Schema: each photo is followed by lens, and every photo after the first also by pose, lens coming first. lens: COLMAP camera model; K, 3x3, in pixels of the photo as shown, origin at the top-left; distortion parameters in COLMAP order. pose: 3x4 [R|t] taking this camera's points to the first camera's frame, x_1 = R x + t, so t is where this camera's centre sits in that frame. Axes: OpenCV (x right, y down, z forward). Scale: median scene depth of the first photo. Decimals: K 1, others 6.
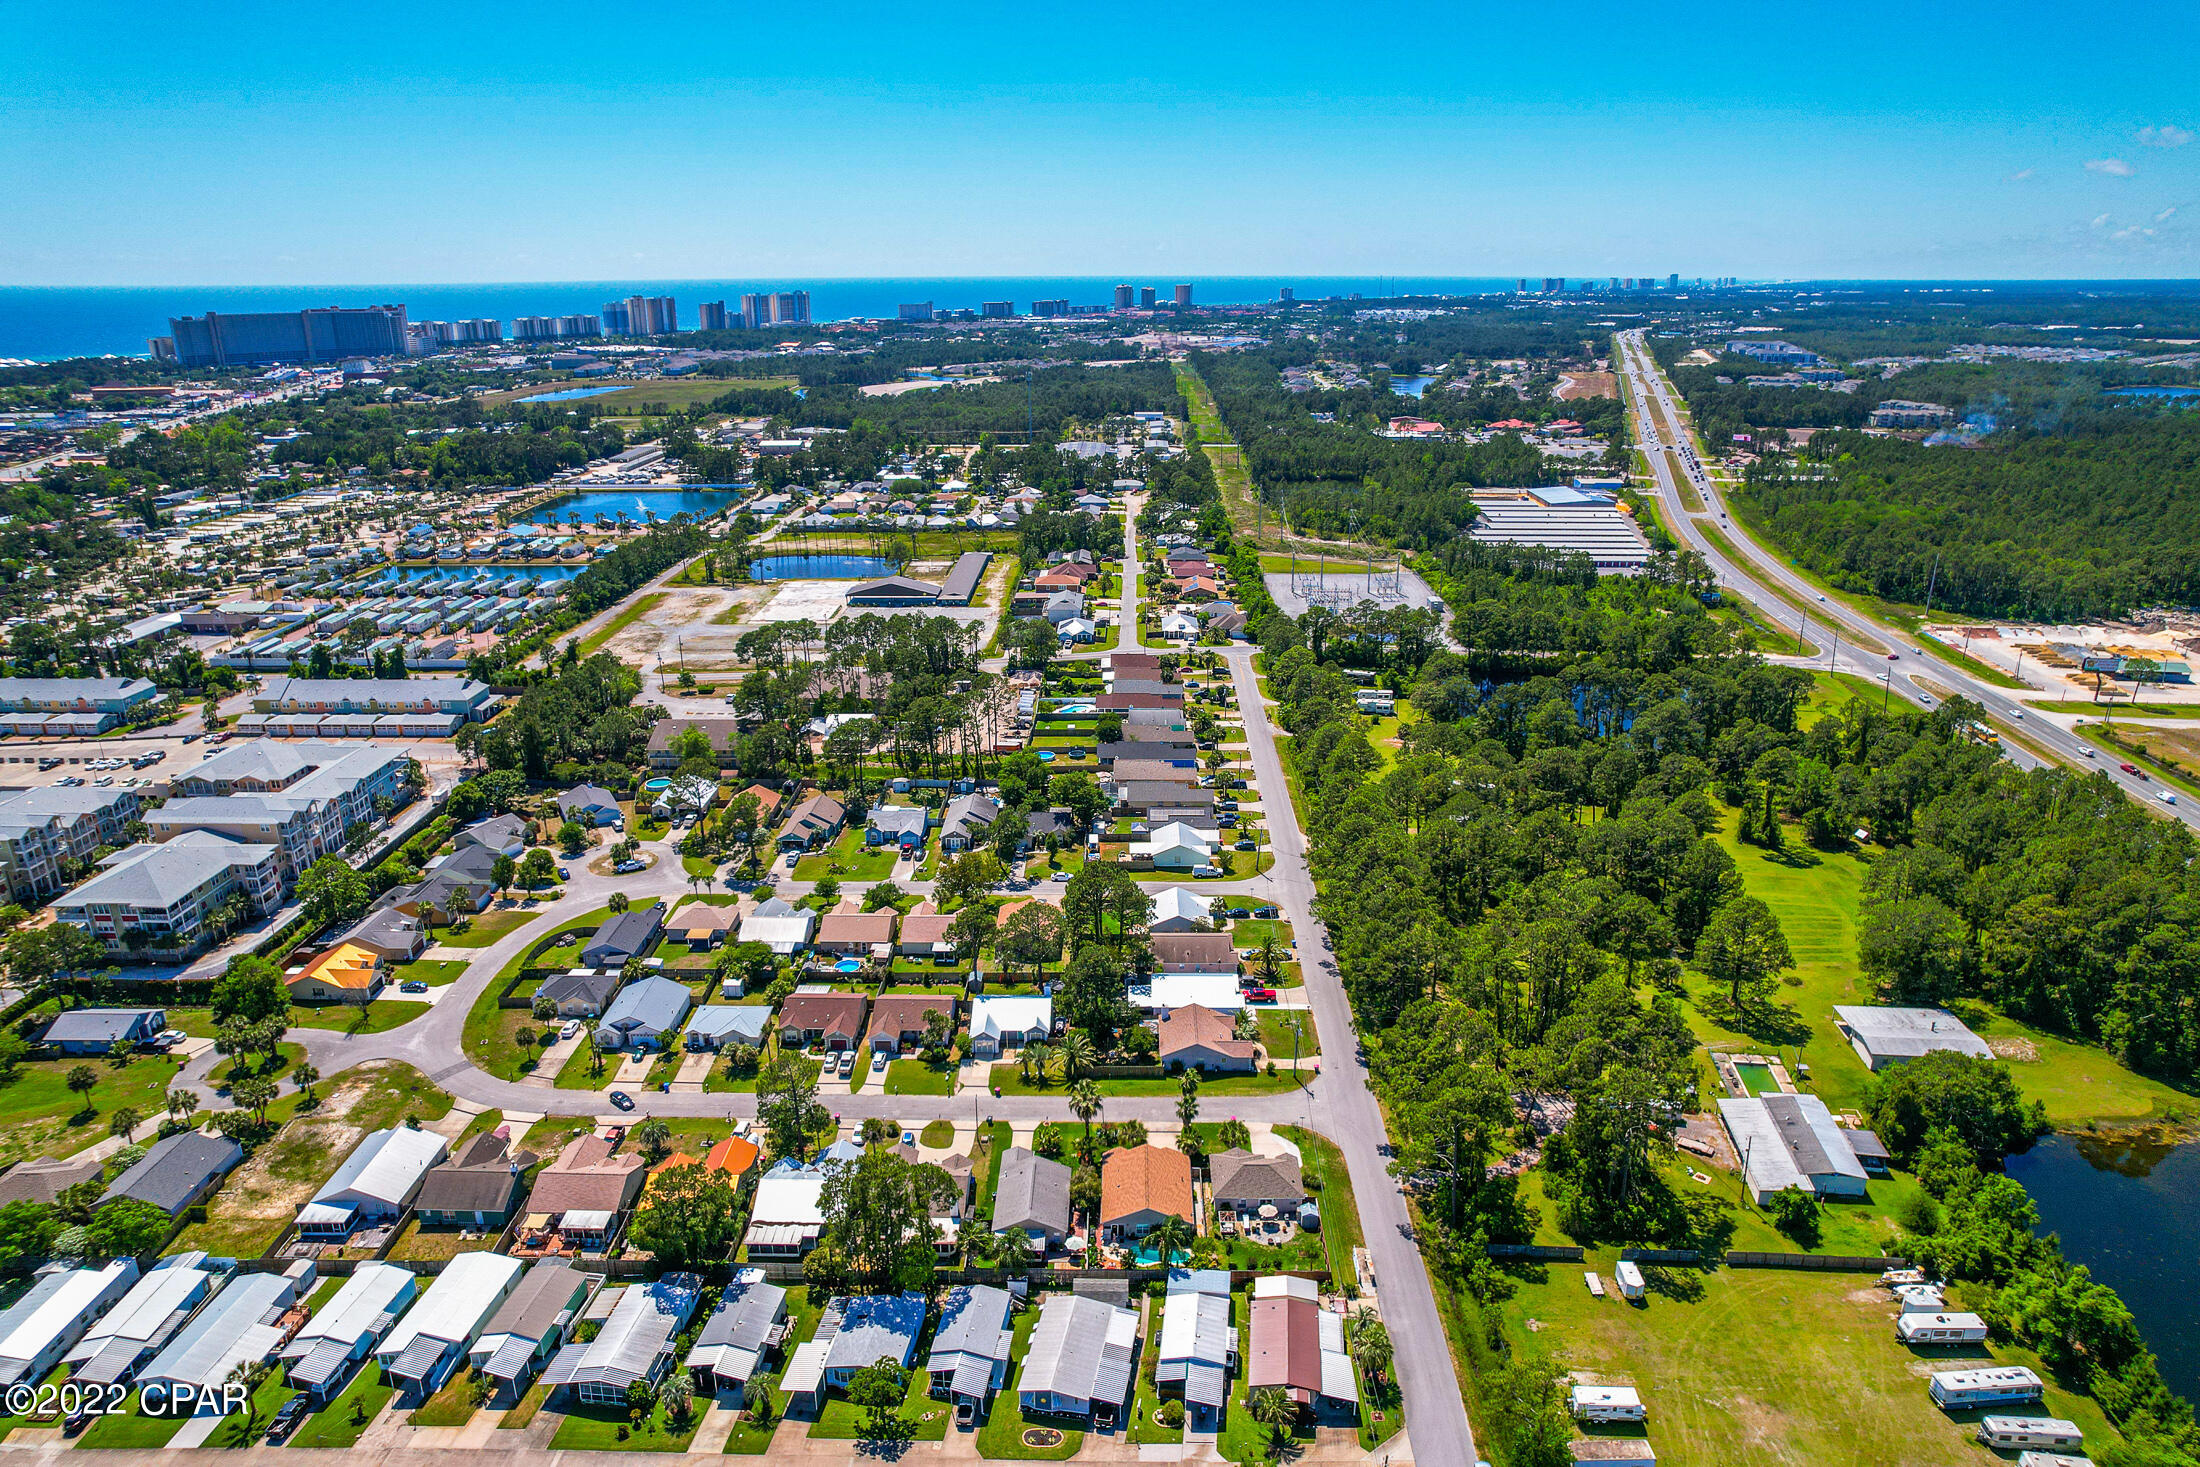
lens RADIAL K [[1405.3, 0, 1108.8], [0, 1405.3, 749.0], [0, 0, 1]] dist [-0.073736, 0.067336]
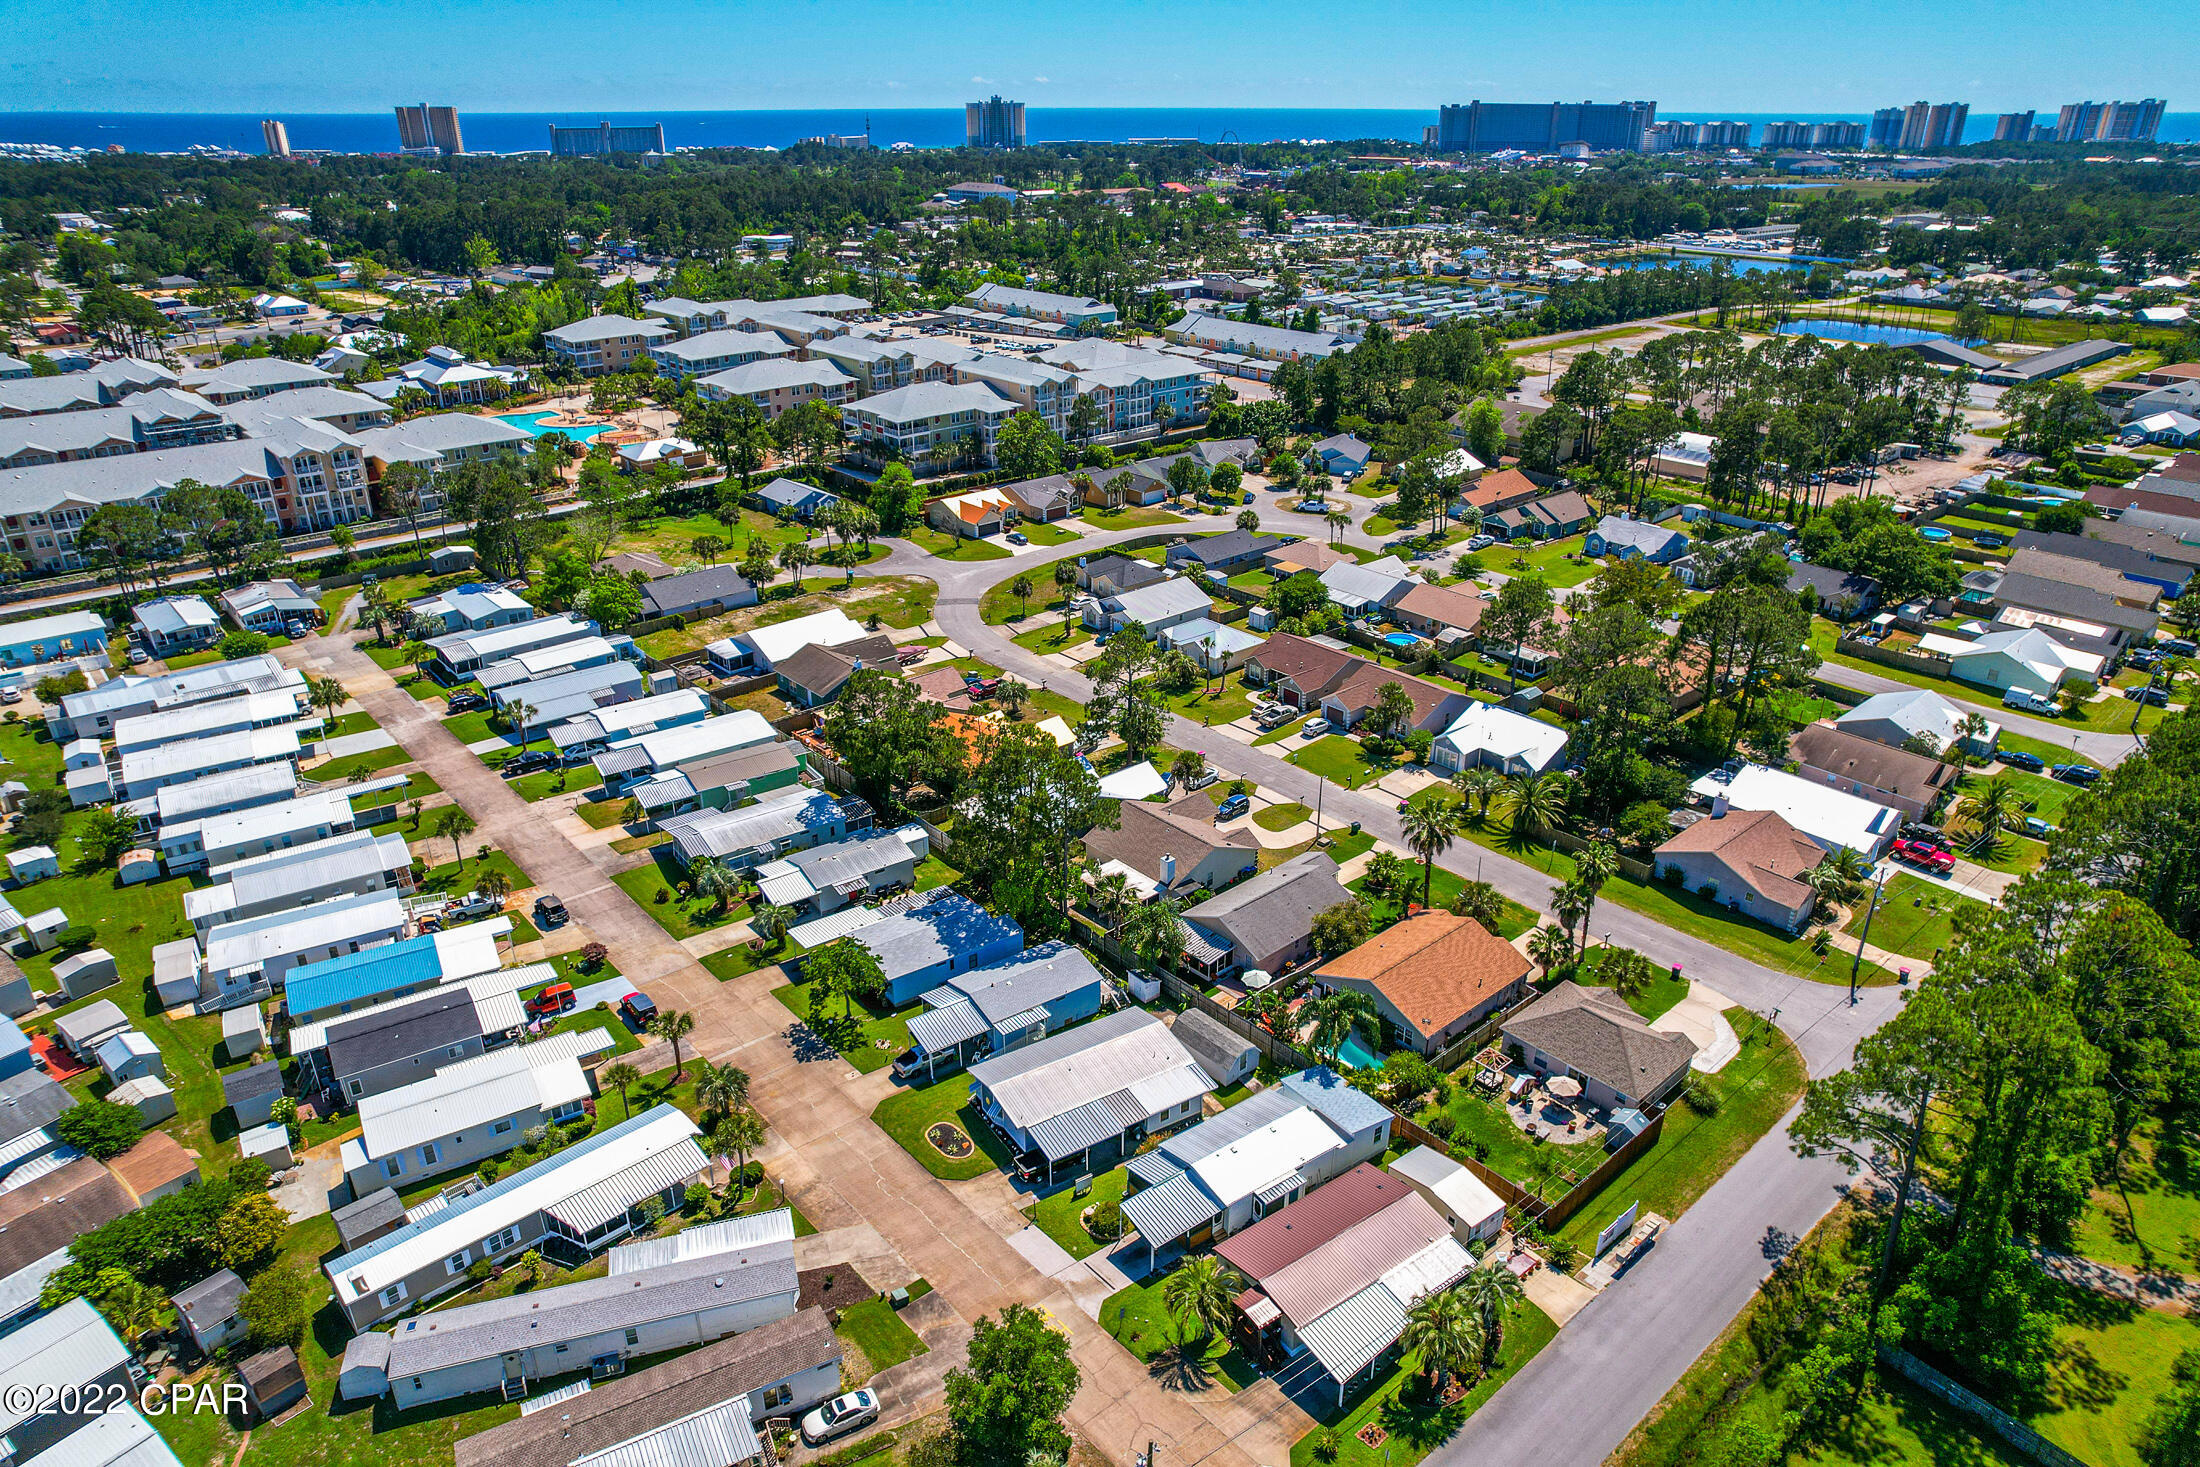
lens RADIAL K [[1405.3, 0, 1108.8], [0, 1405.3, 749.0], [0, 0, 1]] dist [-0.073736, 0.067336]
pose [[0.674113, 0.313900, -0.668609, 0.257480], [-0.241722, 0.949113, 0.201880, 0.102809], [0.697956, 0.025528, 0.715686, 0.361962]]
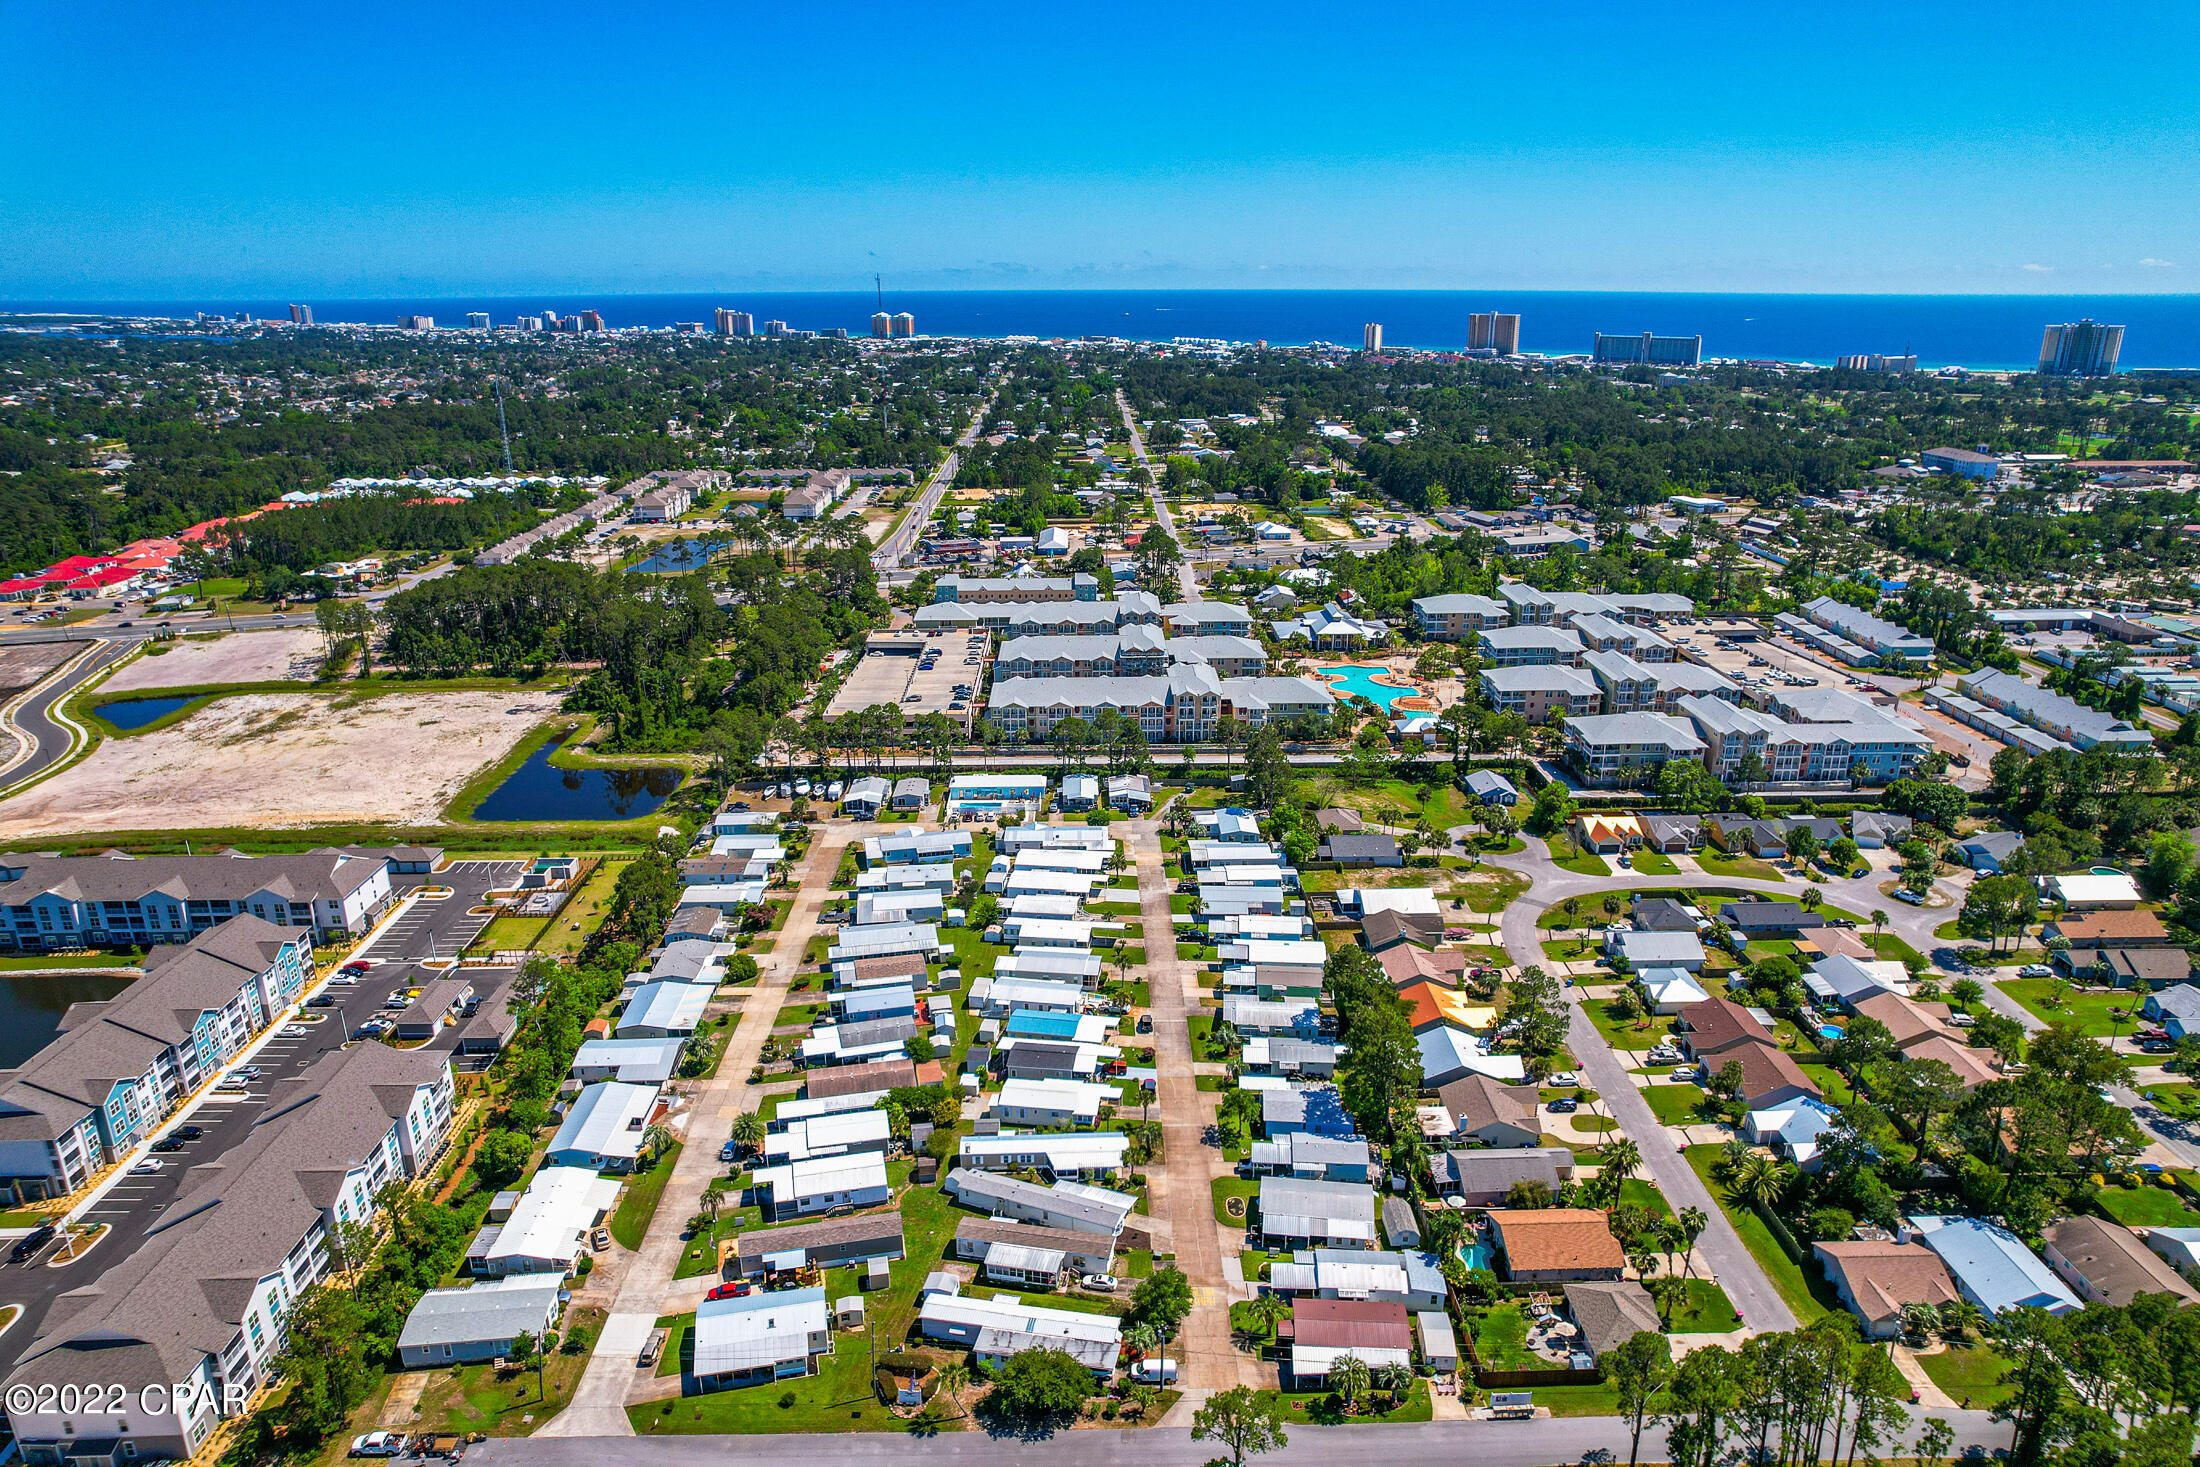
lens RADIAL K [[1405.3, 0, 1108.8], [0, 1405.3, 749.0], [0, 0, 1]] dist [-0.073736, 0.067336]
pose [[0.038103, 0.319193, -0.946923, 0.661115], [-0.322863, 0.900719, 0.290627, -0.139503], [0.945678, 0.294653, 0.137376, 0.379949]]
